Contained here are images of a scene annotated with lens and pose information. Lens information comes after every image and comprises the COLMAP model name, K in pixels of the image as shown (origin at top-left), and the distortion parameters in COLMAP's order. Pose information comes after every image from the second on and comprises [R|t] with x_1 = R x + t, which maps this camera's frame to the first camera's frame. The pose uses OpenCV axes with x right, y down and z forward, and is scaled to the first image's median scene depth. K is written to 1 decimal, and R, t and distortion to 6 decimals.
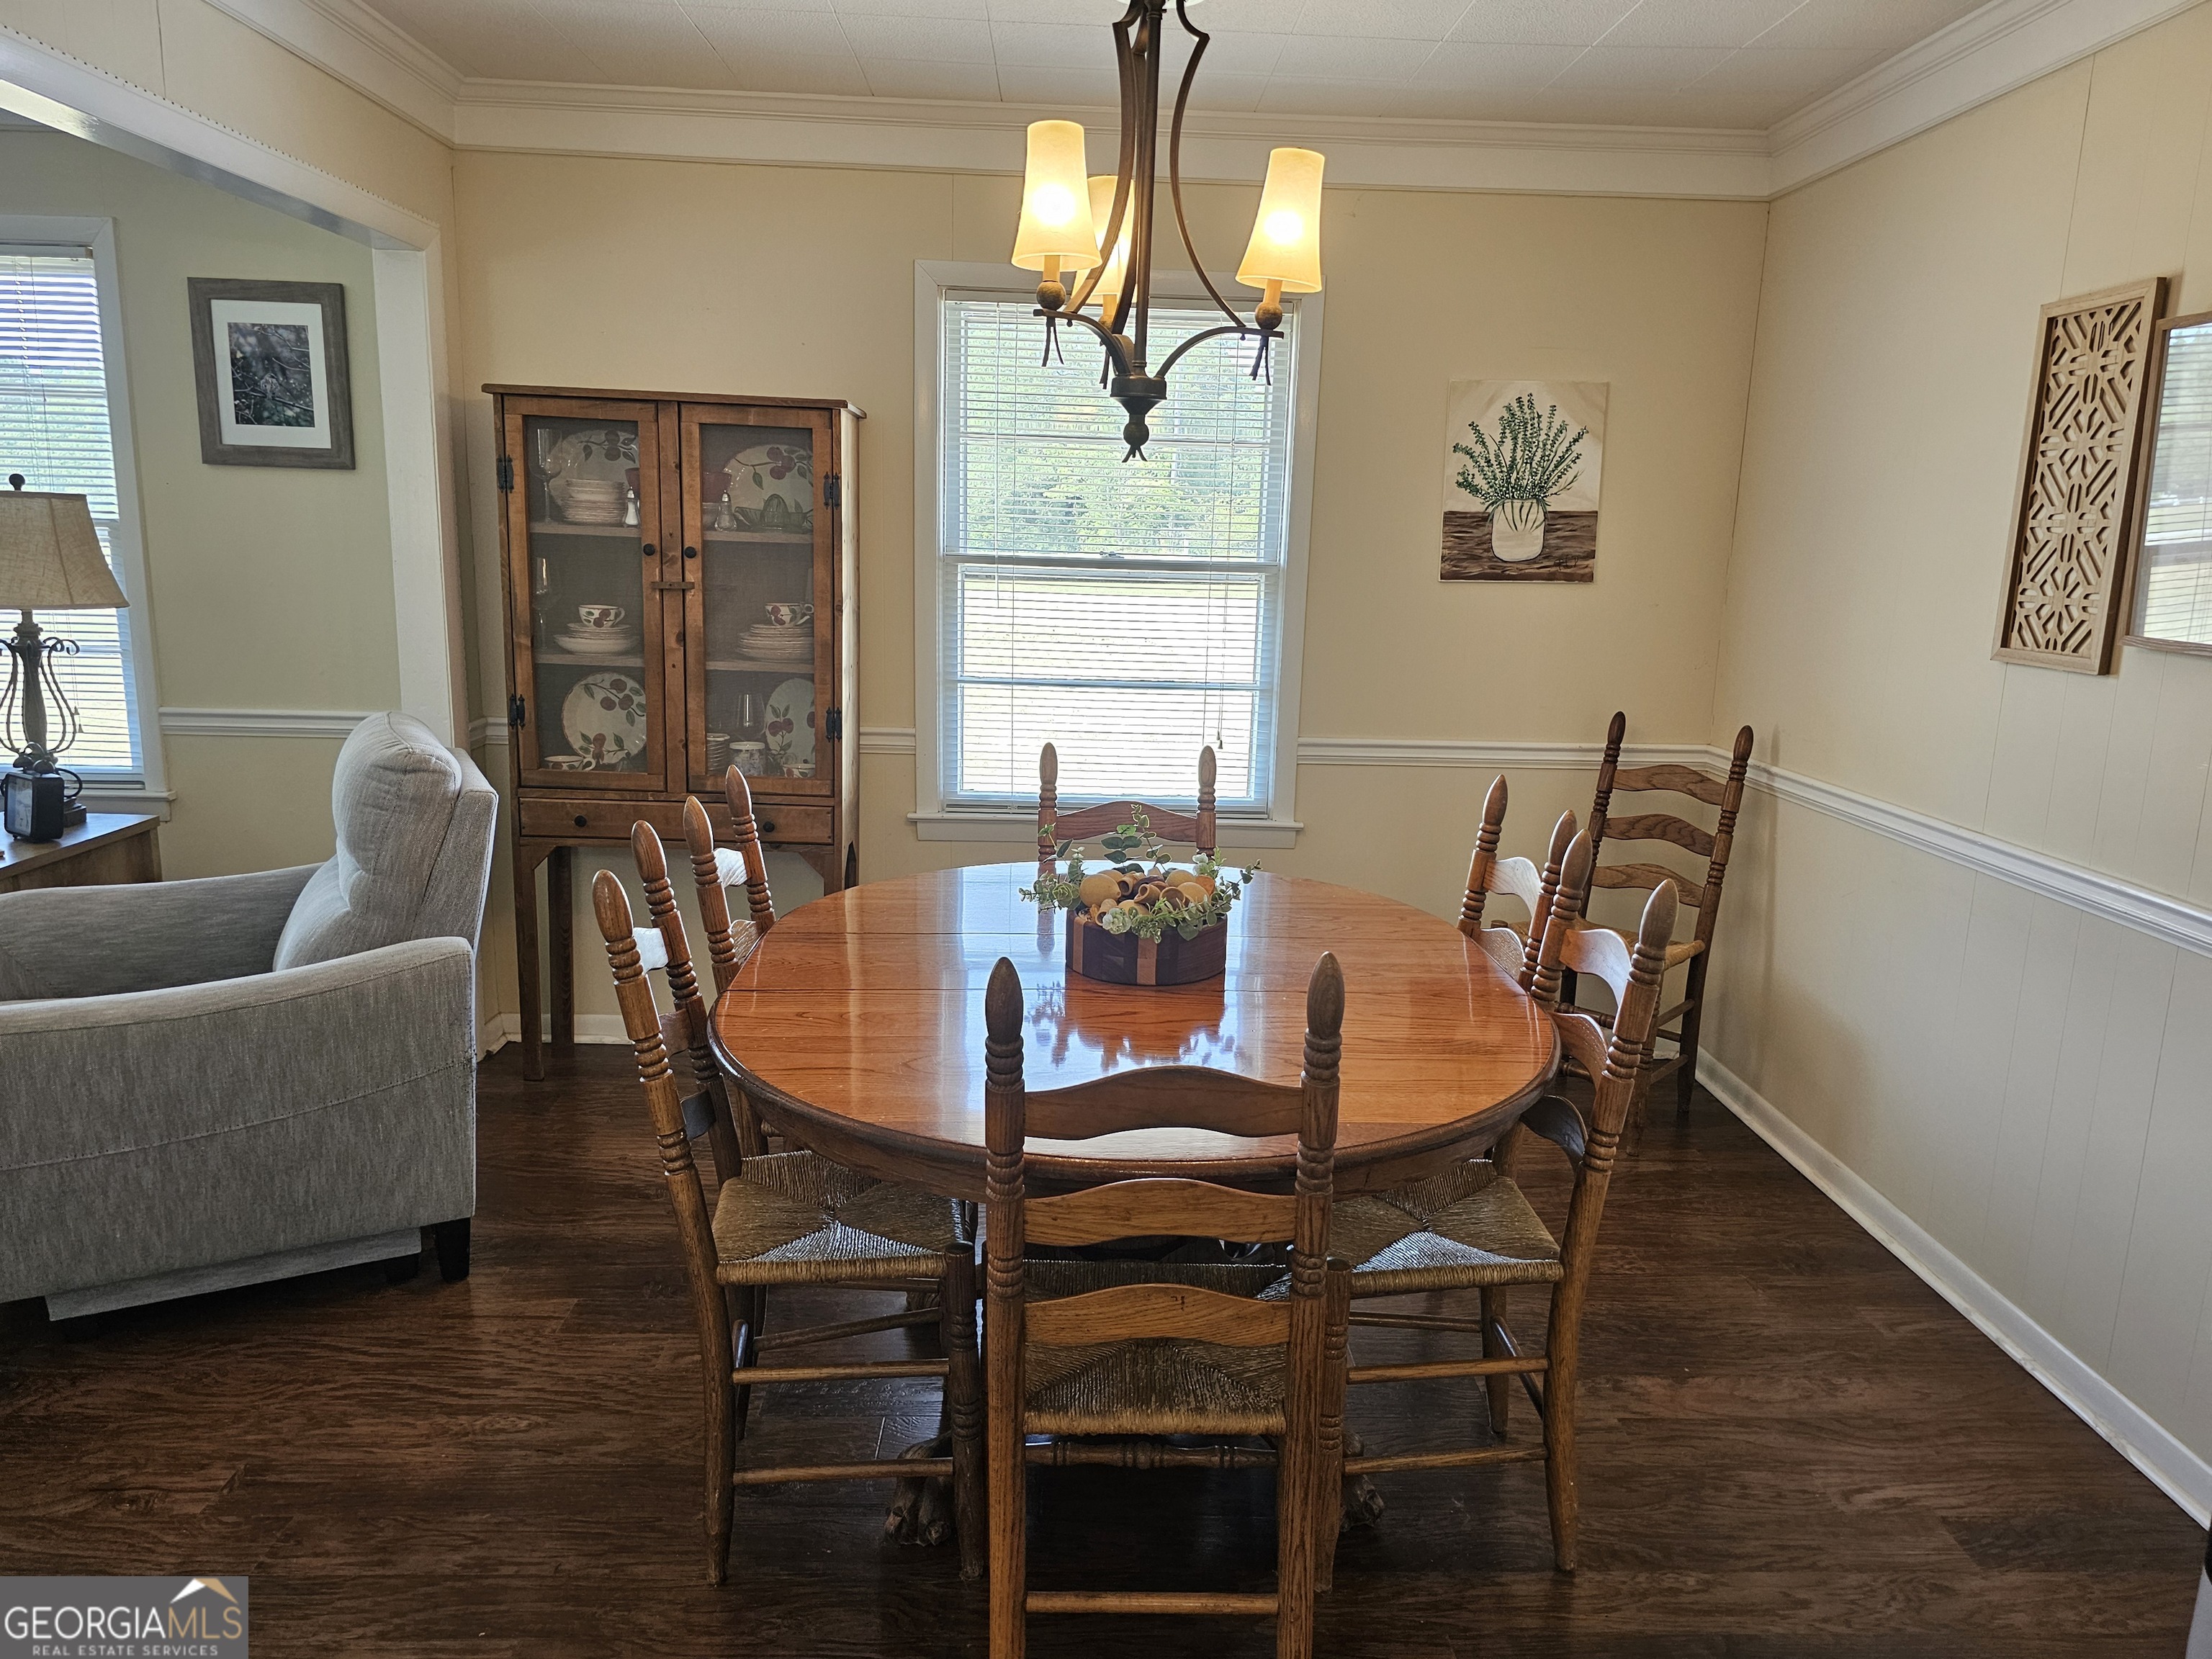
lens RADIAL K [[1492.5, 0, 1106.0], [0, 1492.5, 829.5], [0, 0, 1]] dist [0.074051, -0.082319]
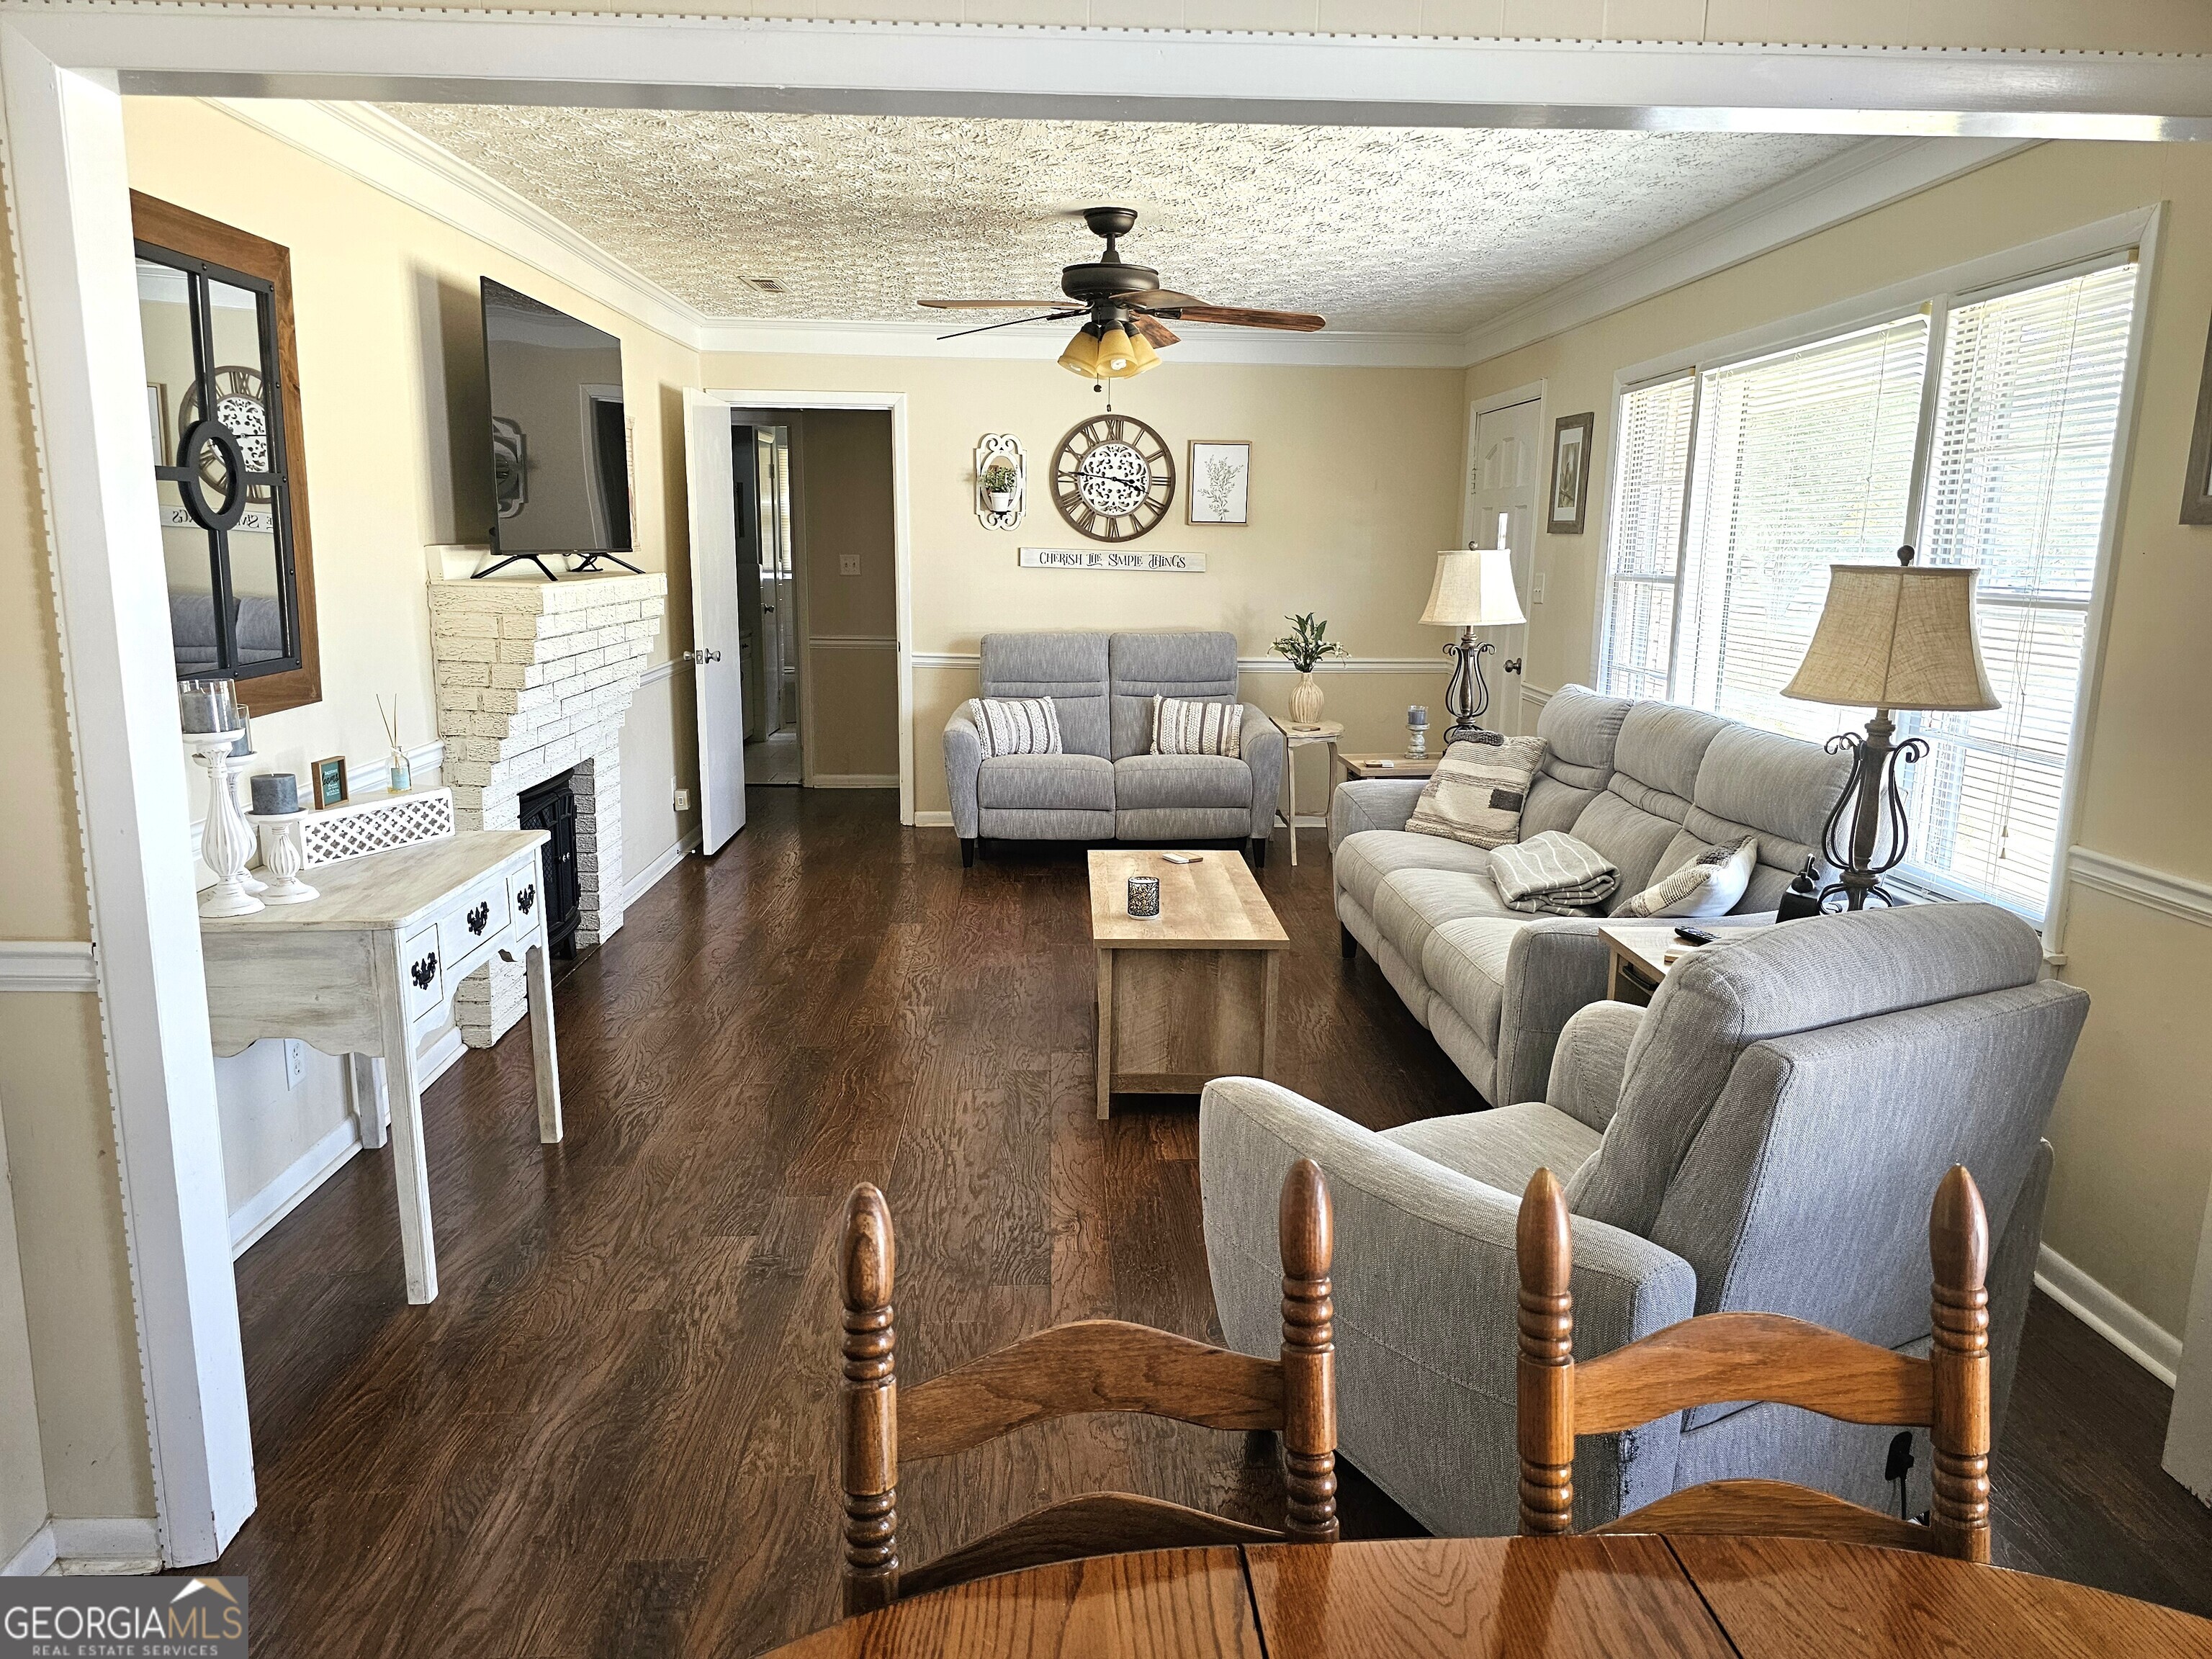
lens RADIAL K [[1492.5, 0, 1106.0], [0, 1492.5, 829.5], [0, 0, 1]] dist [0.074051, -0.082319]
pose [[0.028591, 0.160639, -0.986599, 0.114304], [-0.211323, 0.965665, 0.151106, -0.106231], [0.976998, 0.204171, 0.061556, 0.501318]]
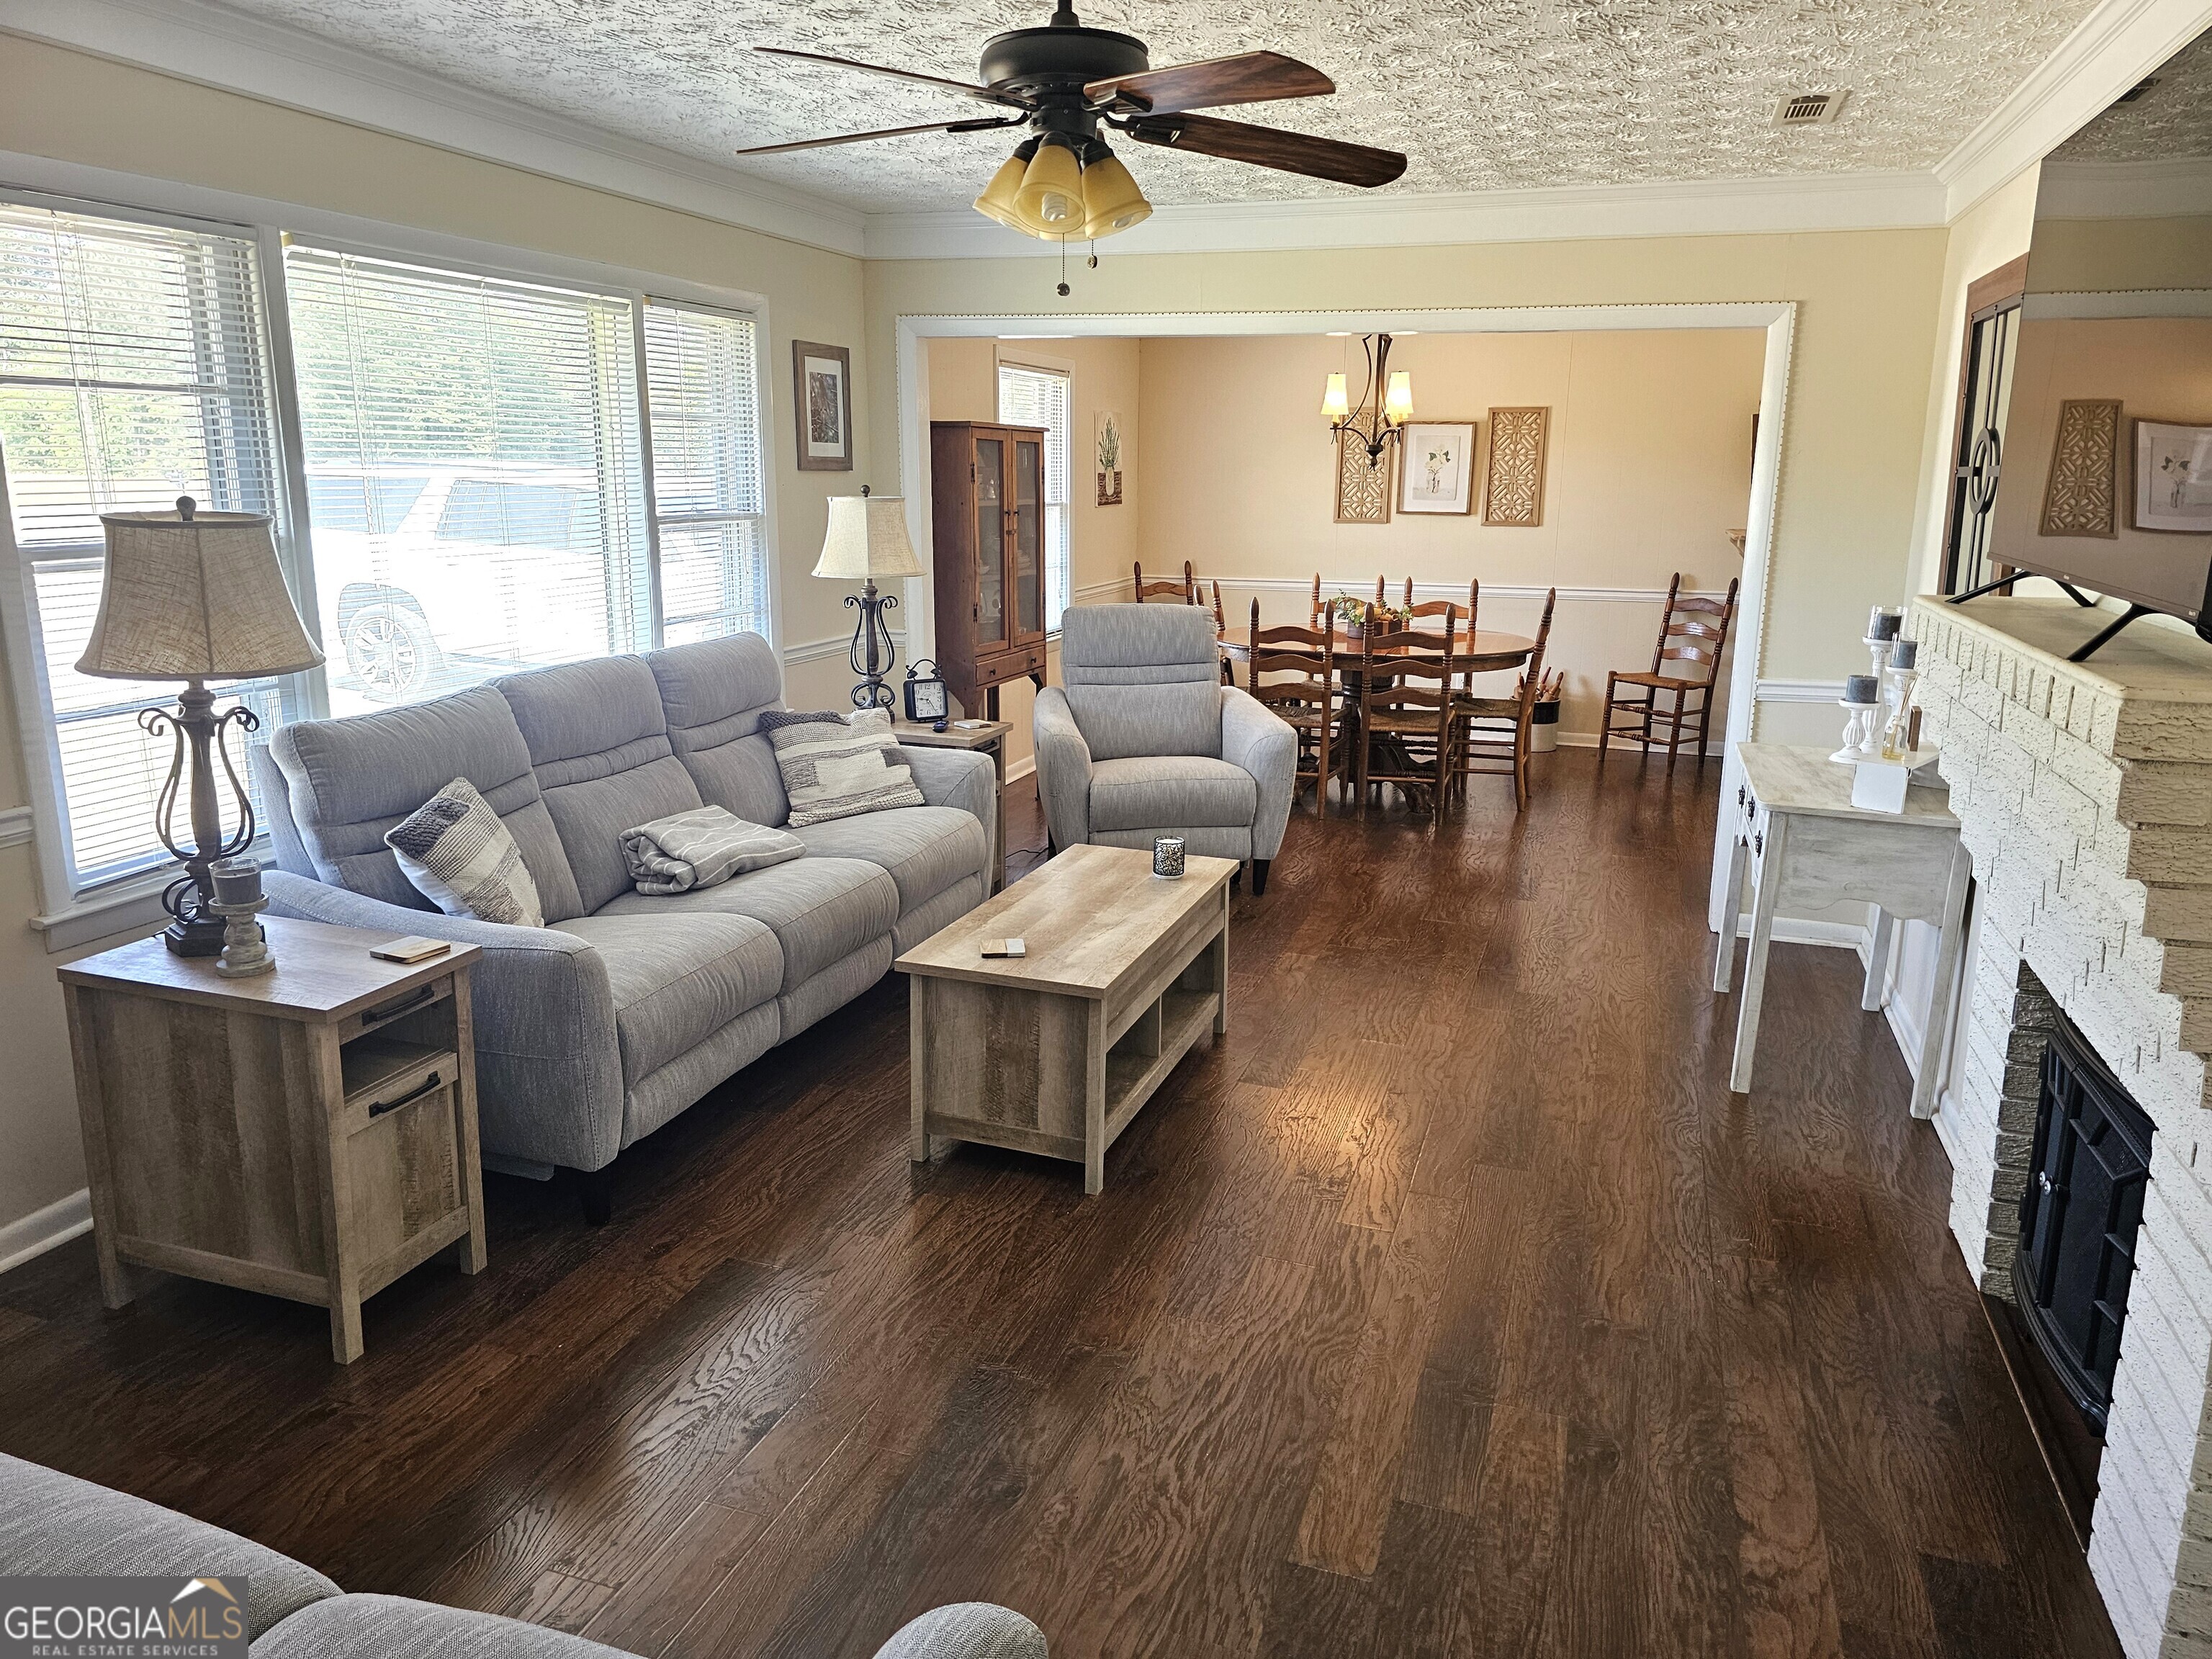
lens RADIAL K [[1544.1, 0, 1107.0], [0, 1544.1, 832.1], [0, 0, 1]] dist [0.063375, -0.065552]
pose [[0.345505, -0.242740, 0.906479, -1.924052], [0.178584, 0.965321, 0.190429, -0.141884], [-0.921268, 0.096089, 0.376873, 0.222453]]
